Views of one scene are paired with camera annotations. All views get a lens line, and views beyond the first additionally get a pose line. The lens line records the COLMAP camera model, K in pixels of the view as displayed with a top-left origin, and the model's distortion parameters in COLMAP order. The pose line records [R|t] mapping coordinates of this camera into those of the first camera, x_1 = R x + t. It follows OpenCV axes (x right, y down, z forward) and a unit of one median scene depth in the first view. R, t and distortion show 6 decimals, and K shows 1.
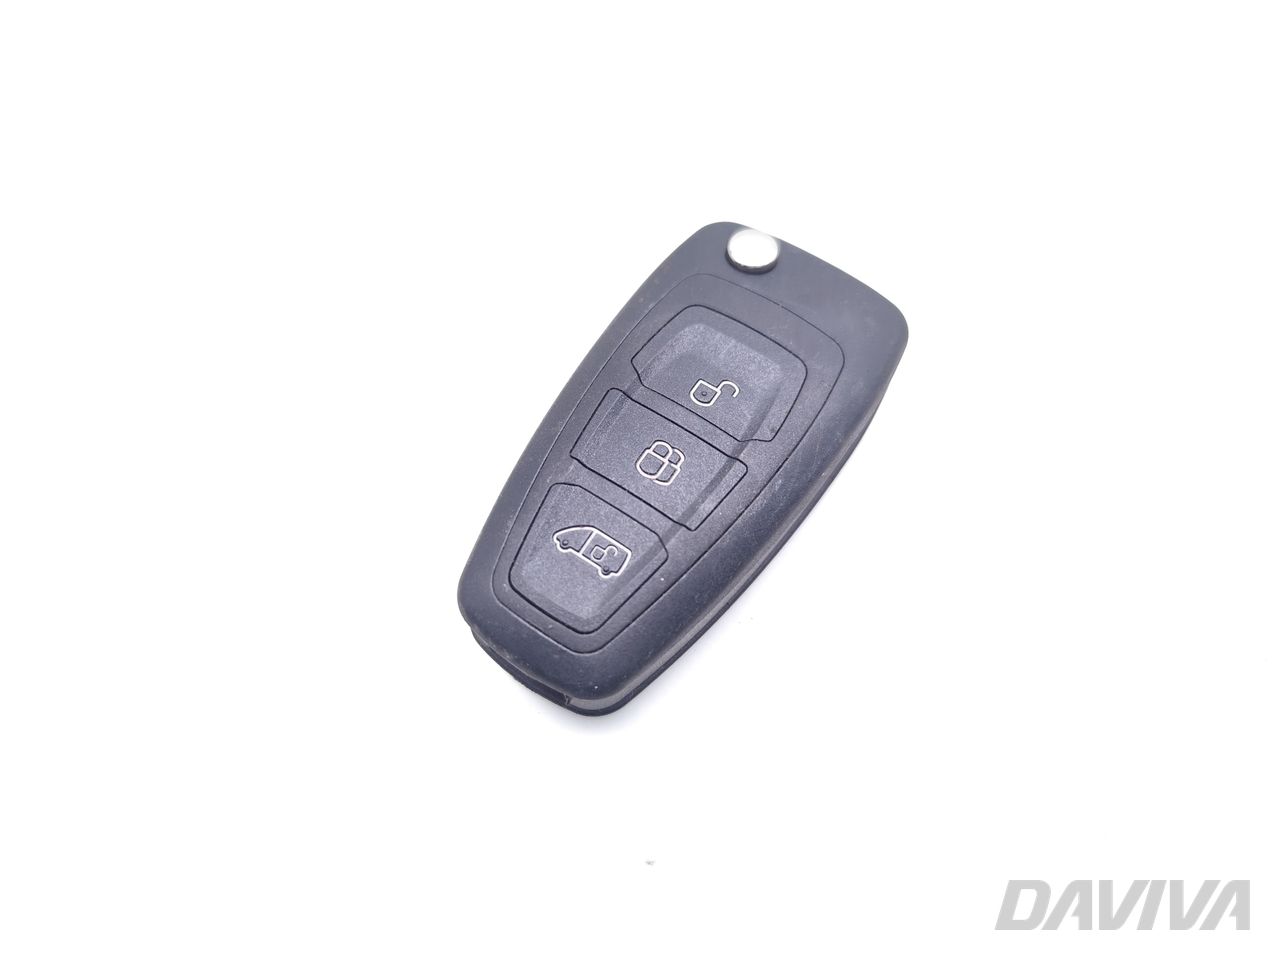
lens RADIAL K [[994.1, 0, 636.7], [0, 994.1, 479.6], [0, 0, 1]] dist [0.002840, -0.000851]
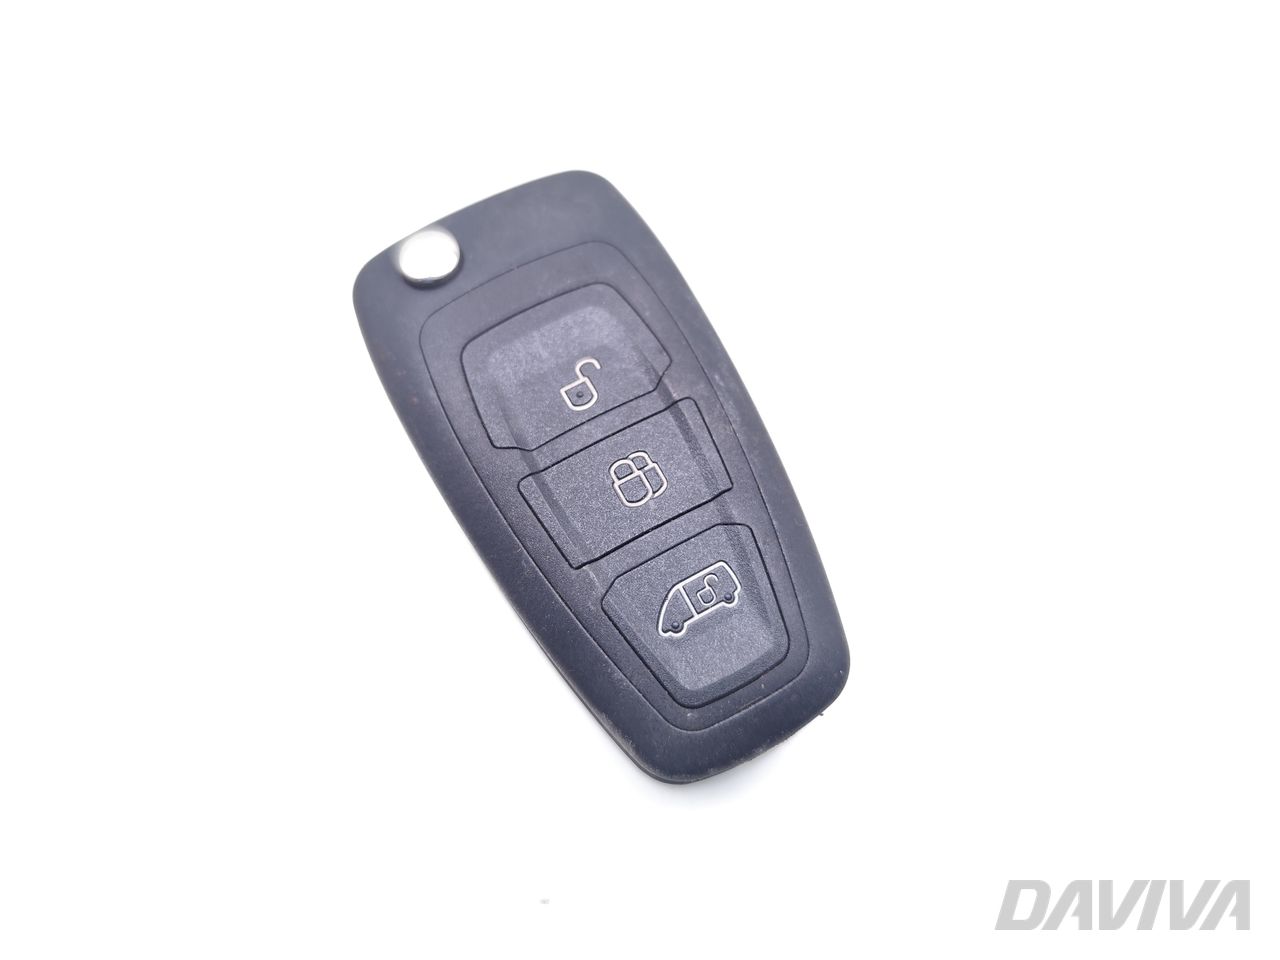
lens RADIAL K [[994.1, 0, 635.7], [0, 994.1, 474.3], [0, 0, 1]] dist [0.002840, -0.000851]
pose [[0.459166, -0.834839, 0.303660, -0.225572], [0.802880, 0.536286, 0.260349, -0.236644], [-0.380198, 0.124260, 0.916520, 0.235263]]
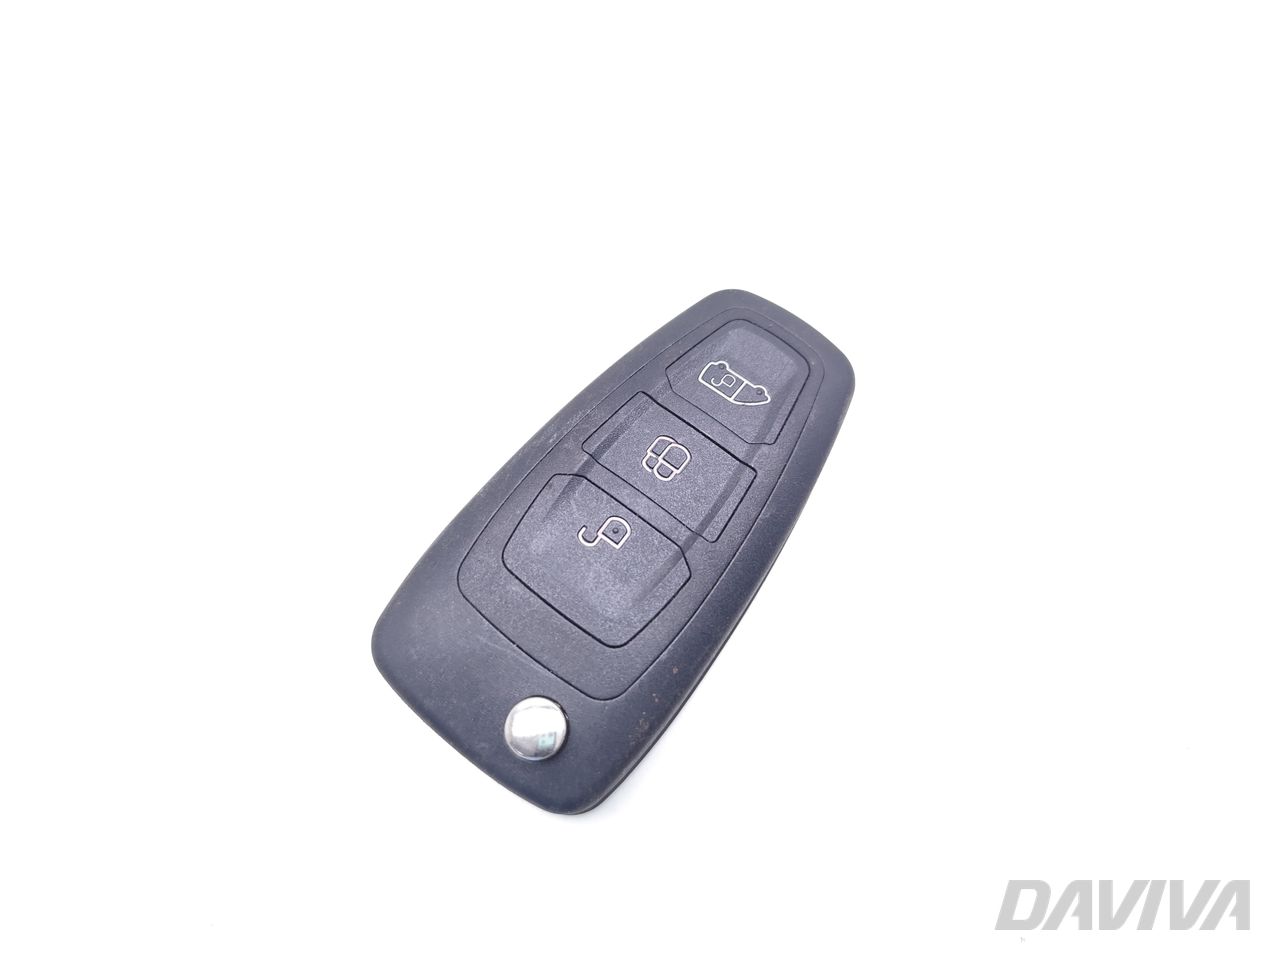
lens RADIAL K [[994.1, 0, 639.6], [0, 994.1, 484.3], [0, 0, 1]] dist [0.002840, -0.000851]
pose [[-0.998264, -0.046916, 0.035622, 0.013887], [0.058226, -0.694261, 0.717364, -0.758962], [-0.008925, 0.718193, 0.695787, 0.315816]]
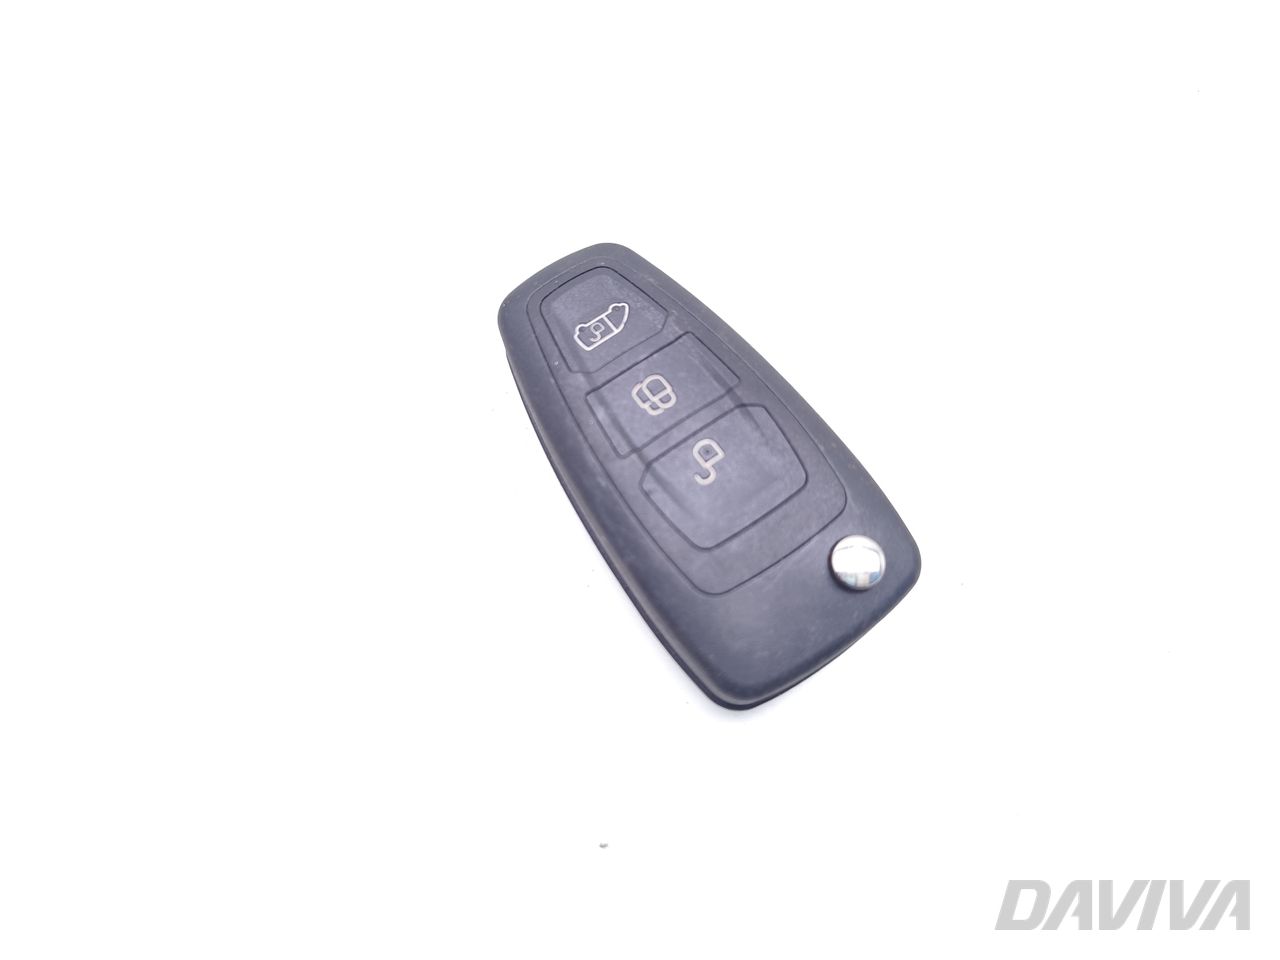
lens RADIAL K [[994.1, 0, 636.0], [0, 994.1, 479.6], [0, 0, 1]] dist [0.002840, -0.000851]
pose [[-0.352160, 0.877791, -0.324755, 0.487101], [-0.842424, -0.146095, 0.518630, -0.603469], [0.407804, 0.456222, 0.790922, 0.132460]]
